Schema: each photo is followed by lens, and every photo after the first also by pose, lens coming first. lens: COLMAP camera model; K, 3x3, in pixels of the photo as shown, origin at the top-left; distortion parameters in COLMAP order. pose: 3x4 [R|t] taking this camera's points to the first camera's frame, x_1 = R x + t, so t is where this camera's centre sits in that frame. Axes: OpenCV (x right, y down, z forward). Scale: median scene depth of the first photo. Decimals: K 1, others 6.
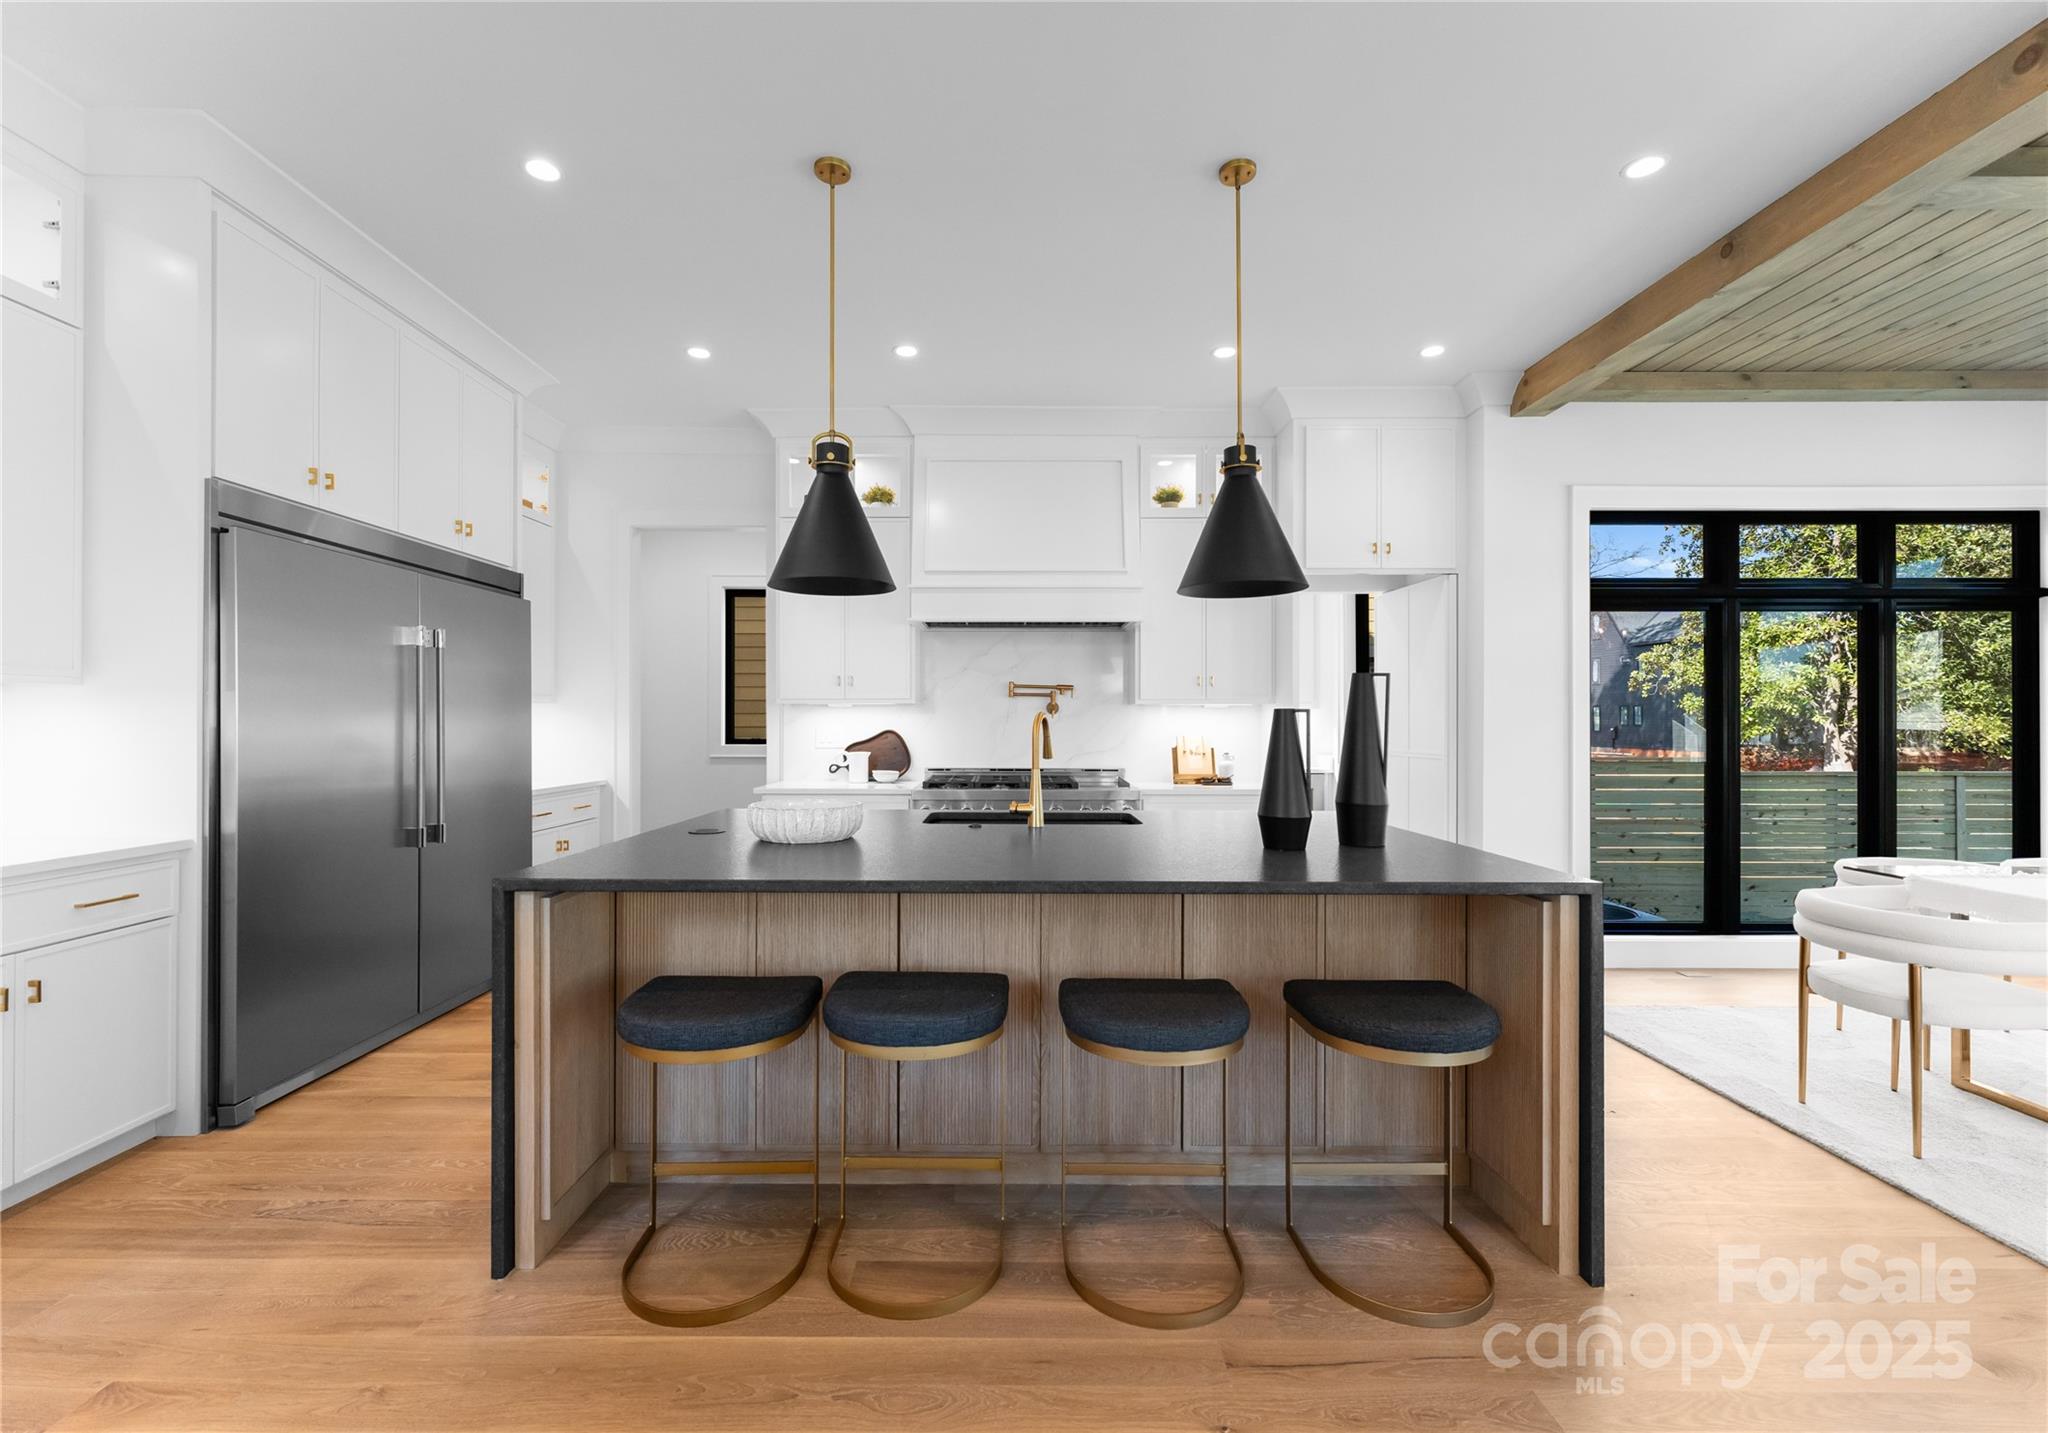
lens RADIAL K [[866.9, 0, 1007.0], [0, 866.9, 716.5], [0, 0, 1]] dist [0.001388, 0.000262]
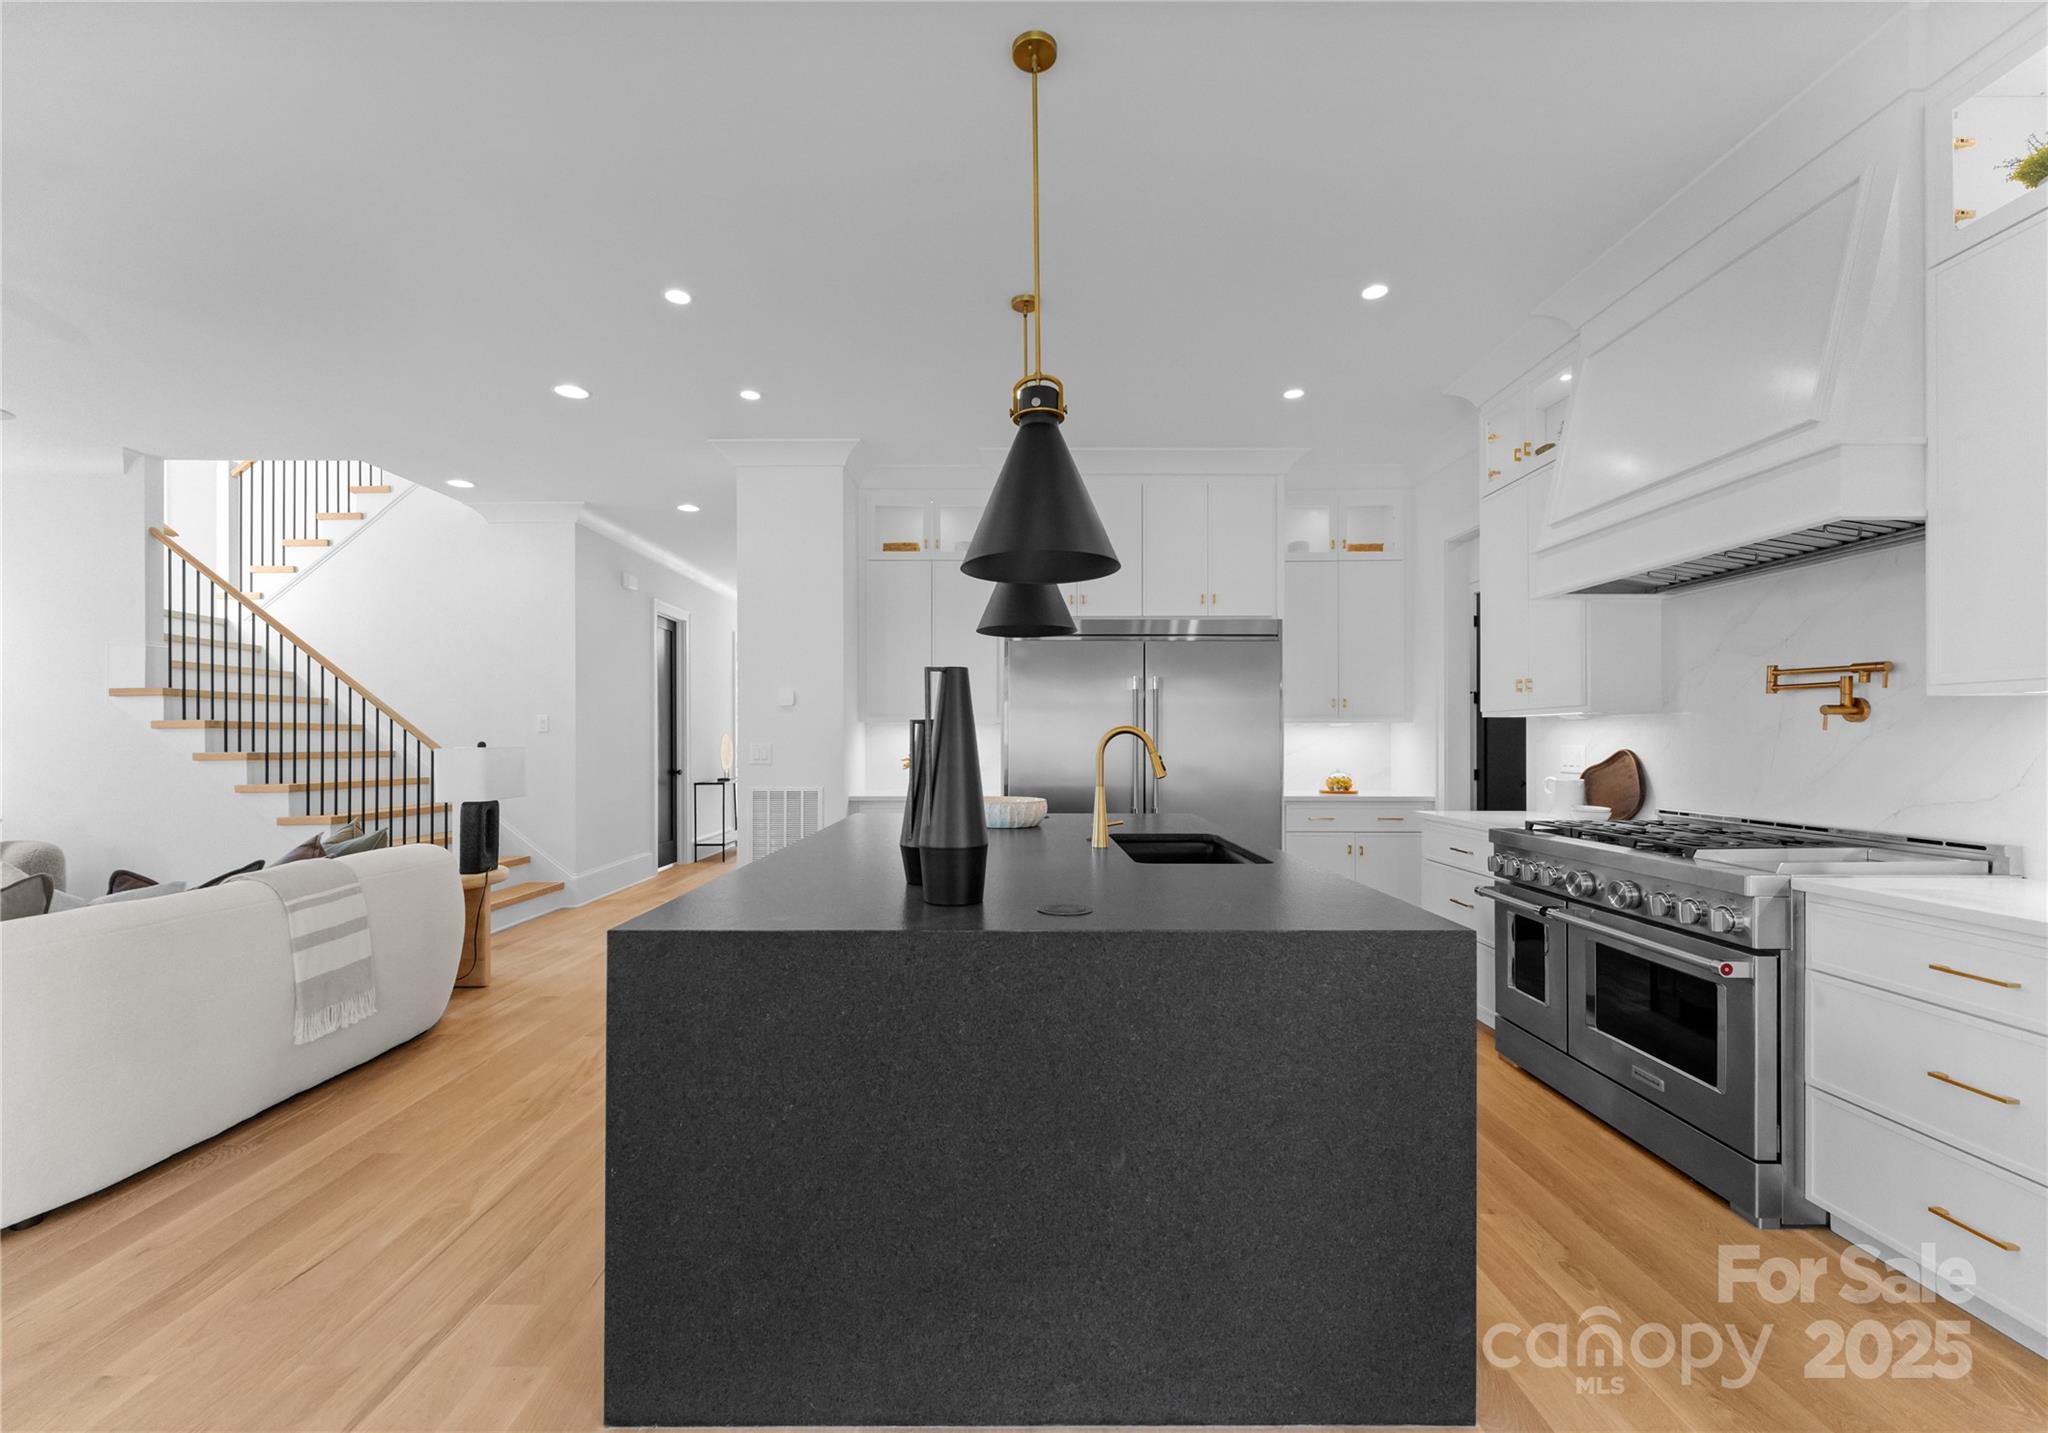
lens RADIAL K [[866.9, 0, 1006.6], [0, 866.9, 733.1], [0, 0, 1]] dist [0.001388, 0.000262]
pose [[0.000691, -0.011557, -0.999933, 0.935949], [0.005808, 0.999916, -0.011552, 0.011749], [0.999983, -0.005799, 0.000758, 0.856594]]
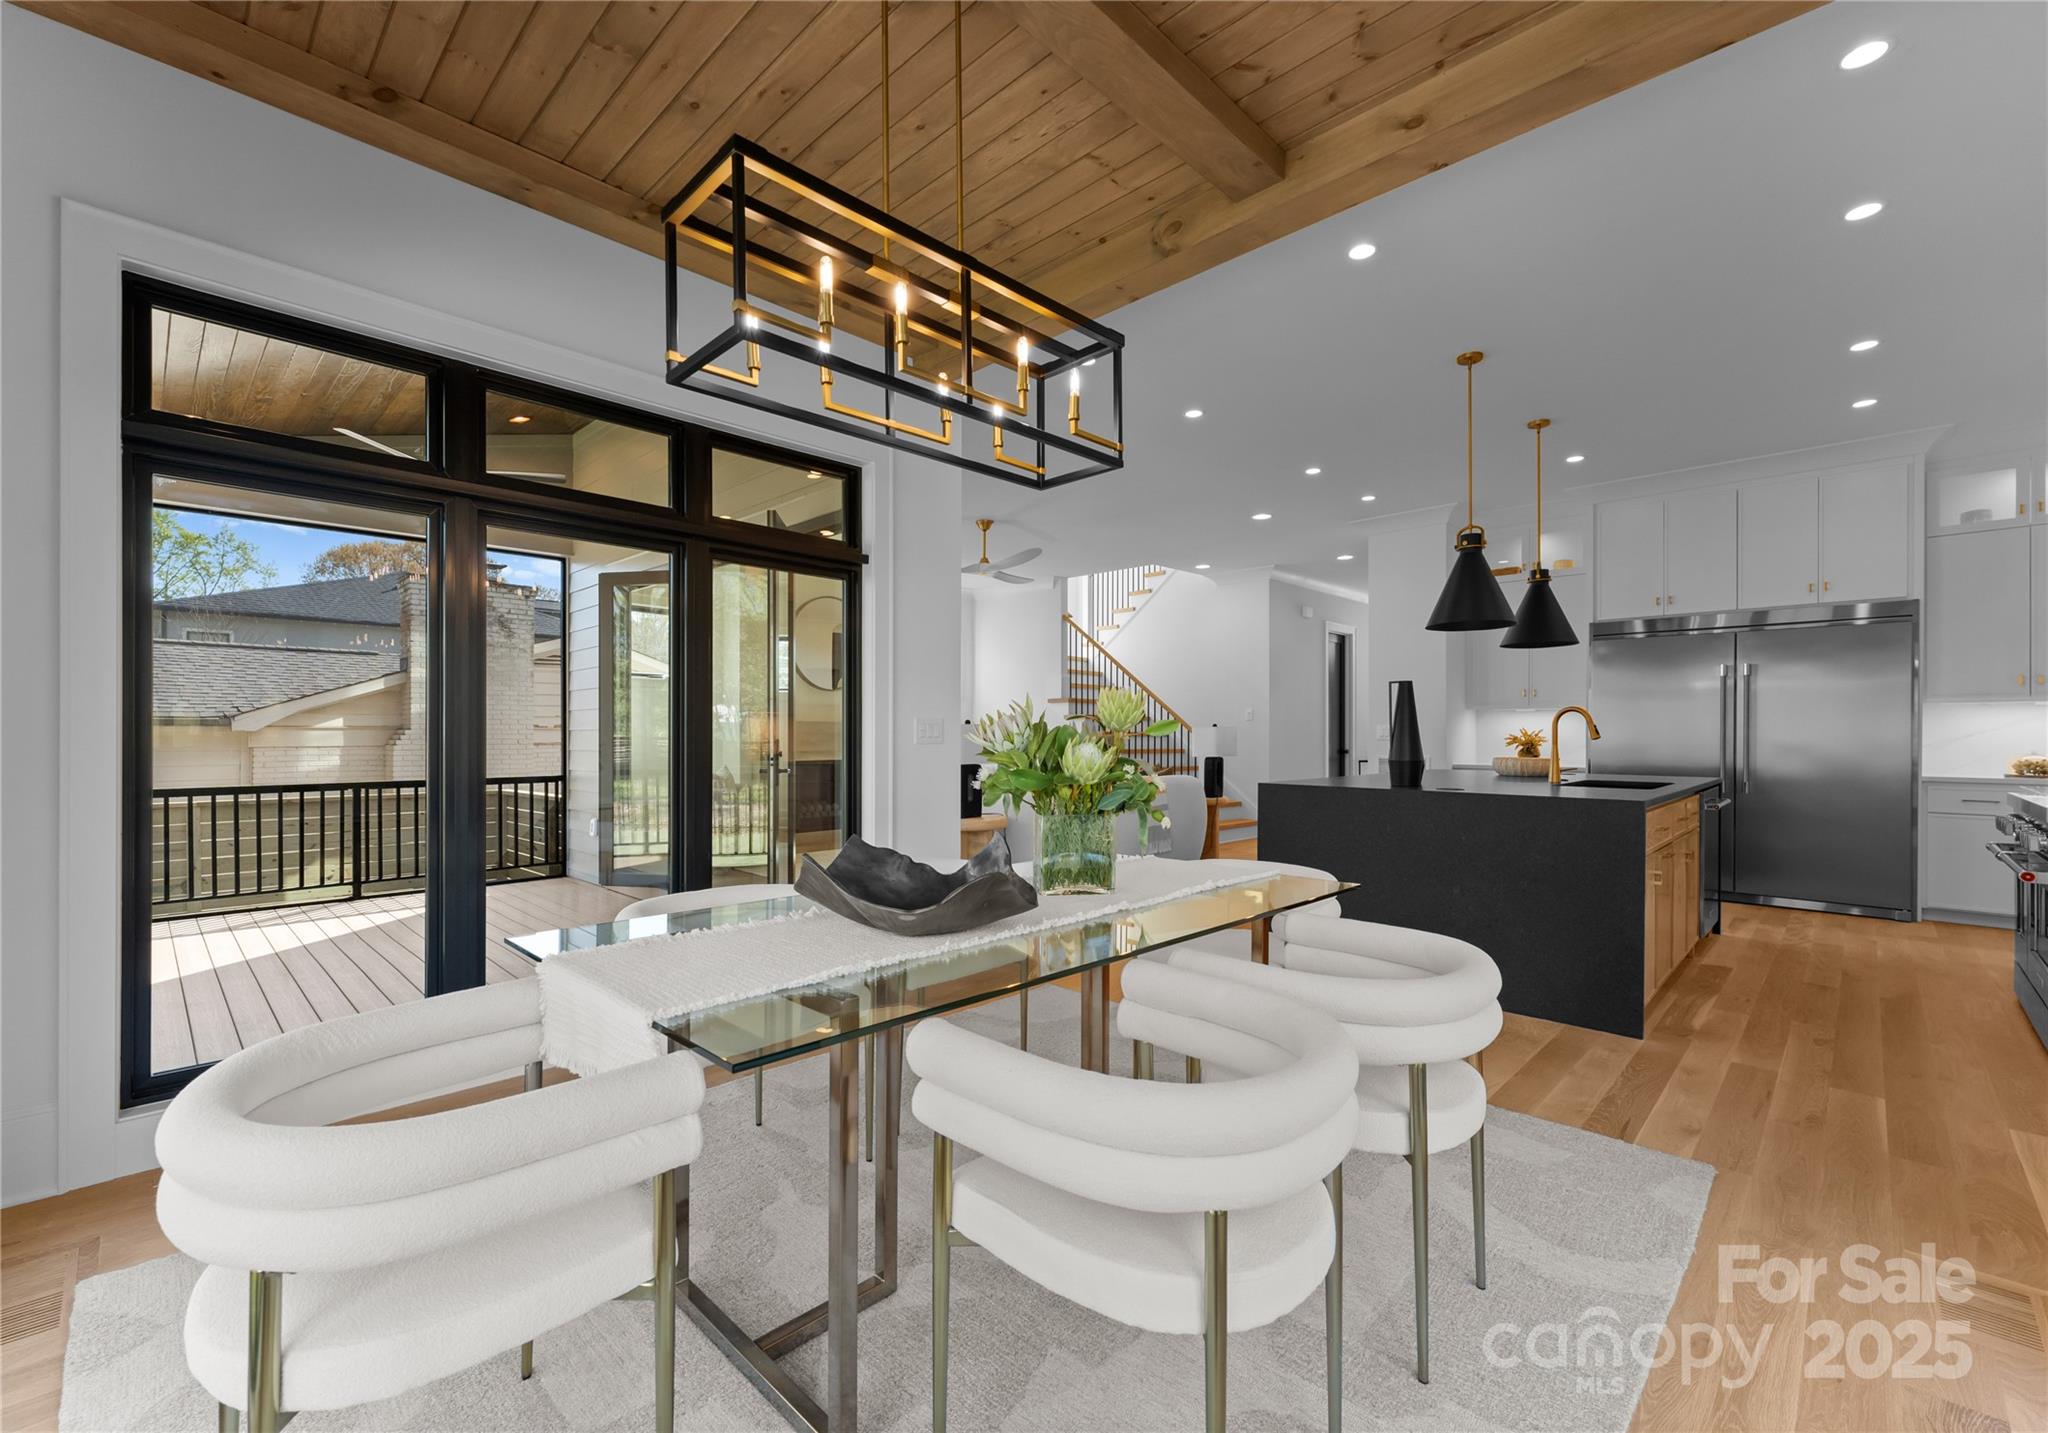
lens RADIAL K [[866.9, 0, 1010.5], [0, 866.9, 730.4], [0, 0, 1]] dist [0.001388, 0.000262]
pose [[-0.696047, -0.008048, -0.717951, 1.716694], [-0.000703, 0.999944, -0.010528, 0.049769], [0.717996, -0.006823, -0.696014, 1.313476]]
